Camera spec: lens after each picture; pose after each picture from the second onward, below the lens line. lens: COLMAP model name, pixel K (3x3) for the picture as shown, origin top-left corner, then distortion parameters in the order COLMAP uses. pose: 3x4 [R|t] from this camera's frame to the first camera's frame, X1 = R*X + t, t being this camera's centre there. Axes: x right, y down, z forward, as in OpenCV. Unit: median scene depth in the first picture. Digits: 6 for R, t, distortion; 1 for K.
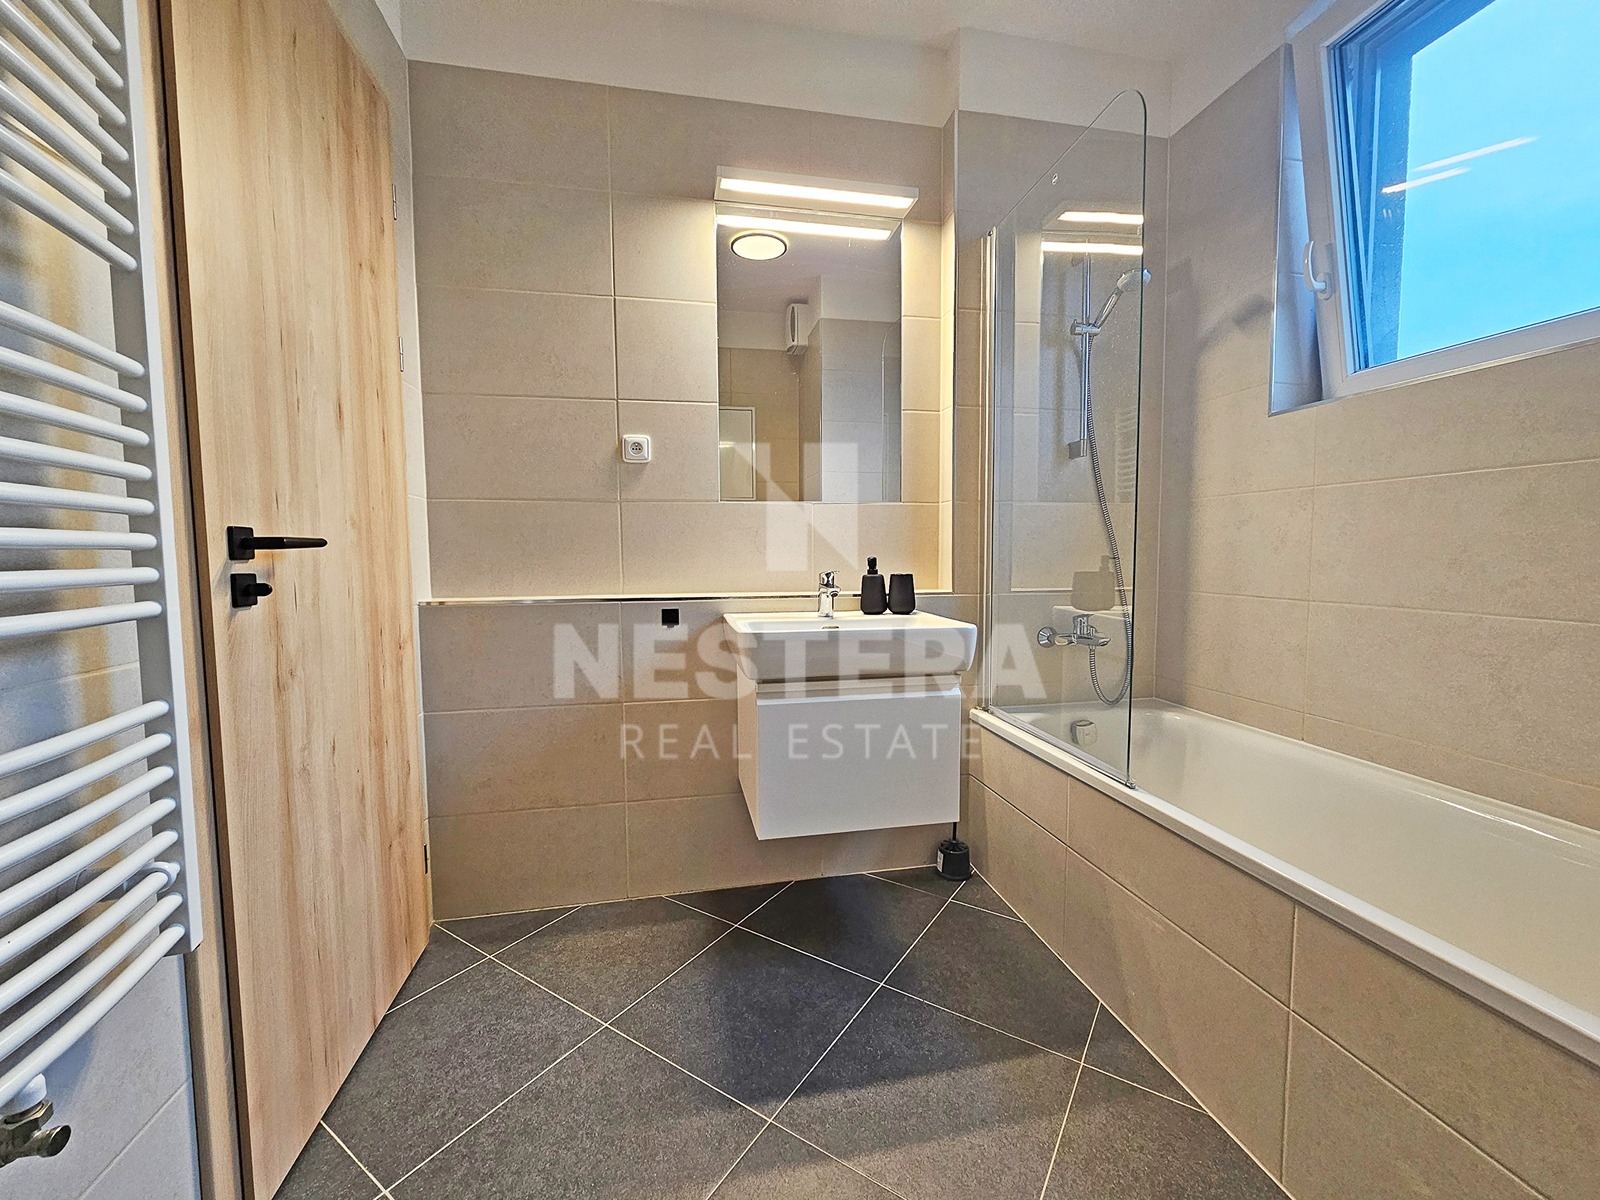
lens RADIAL K [[650.9, 0, 805.9], [0, 650.9, 593.0], [0, 0, 1]] dist [0.000240, -0.001191]
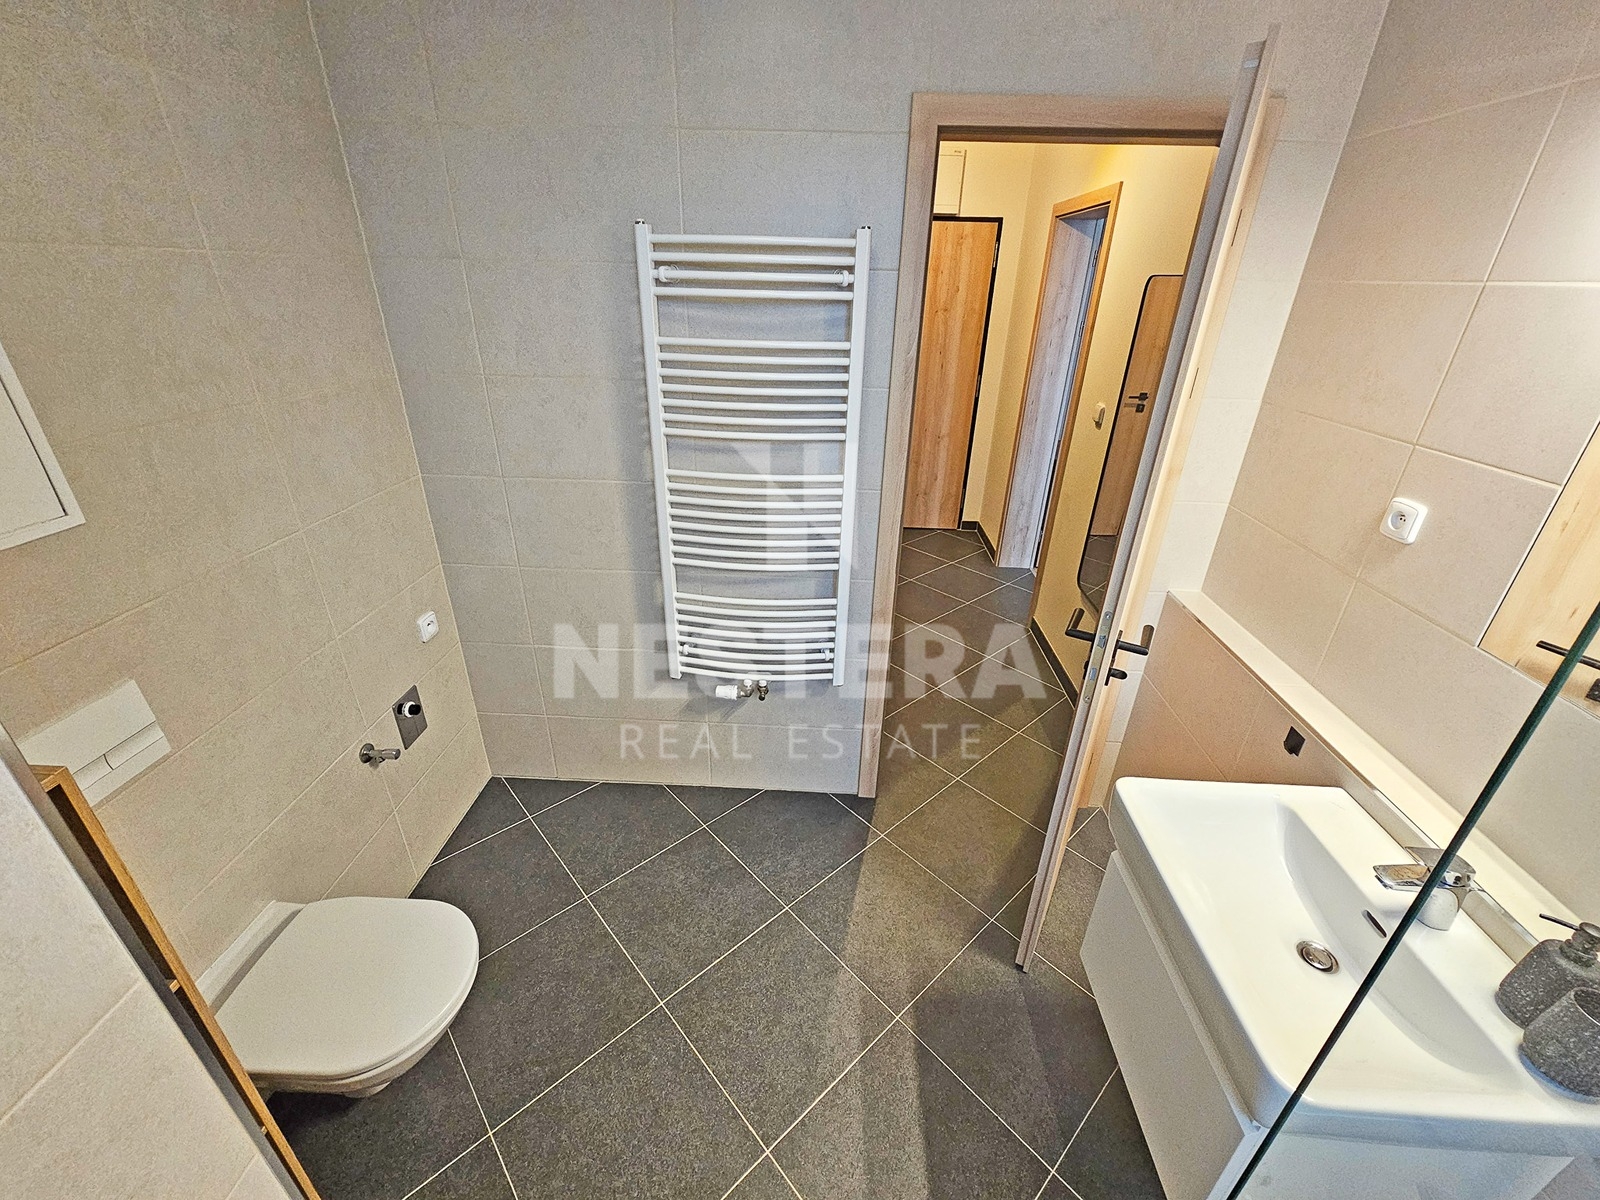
lens RADIAL K [[650.9, 0, 801.2], [0, 650.9, 598.4], [0, 0, 1]] dist [0.000240, -0.001191]
pose [[-0.245528, 0.425947, -0.870796, 0.794798], [-0.087961, 0.884798, 0.457597, -0.614223], [0.965391, 0.188949, -0.179776, 0.799409]]
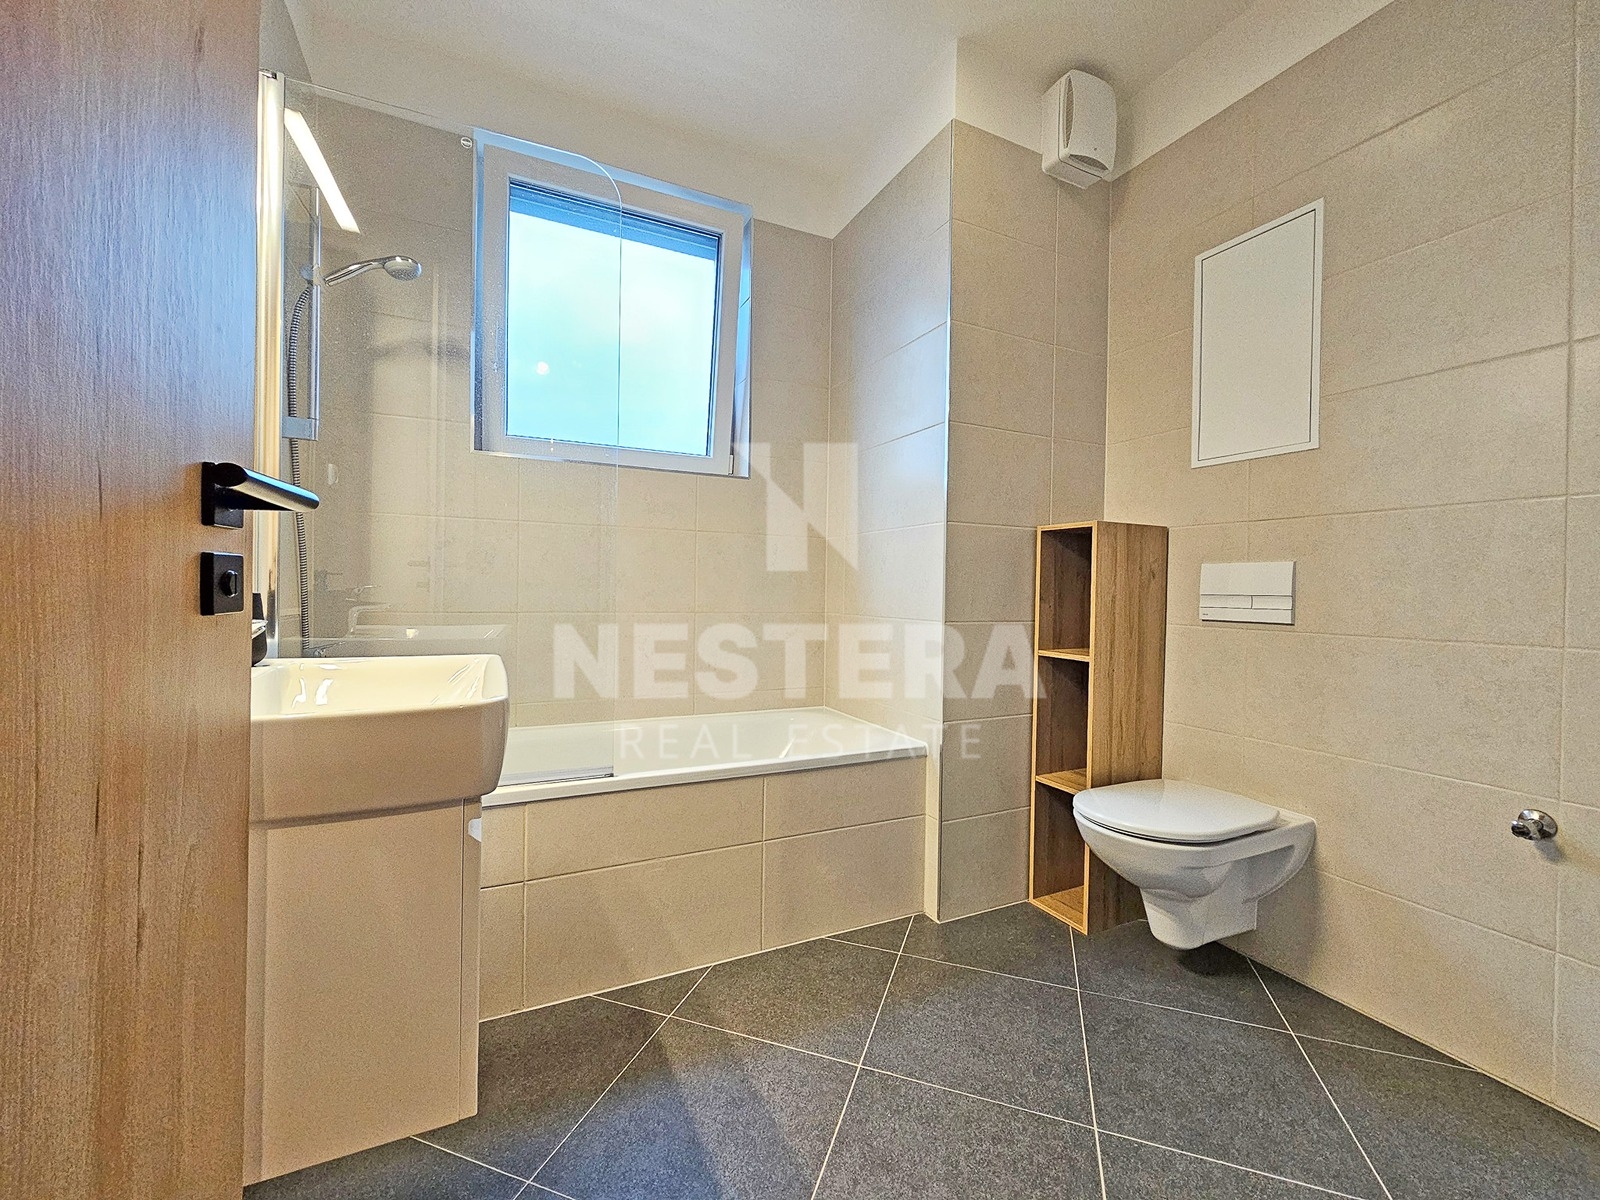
lens RADIAL K [[650.9, 0, 799.7], [0, 650.9, 604.3], [0, 0, 1]] dist [0.000240, -0.001191]
pose [[-0.244111, -0.017342, 0.969592, -0.731221], [0.051911, 0.998173, 0.030923, -0.021625], [-0.968357, 0.057881, -0.242765, 1.023900]]
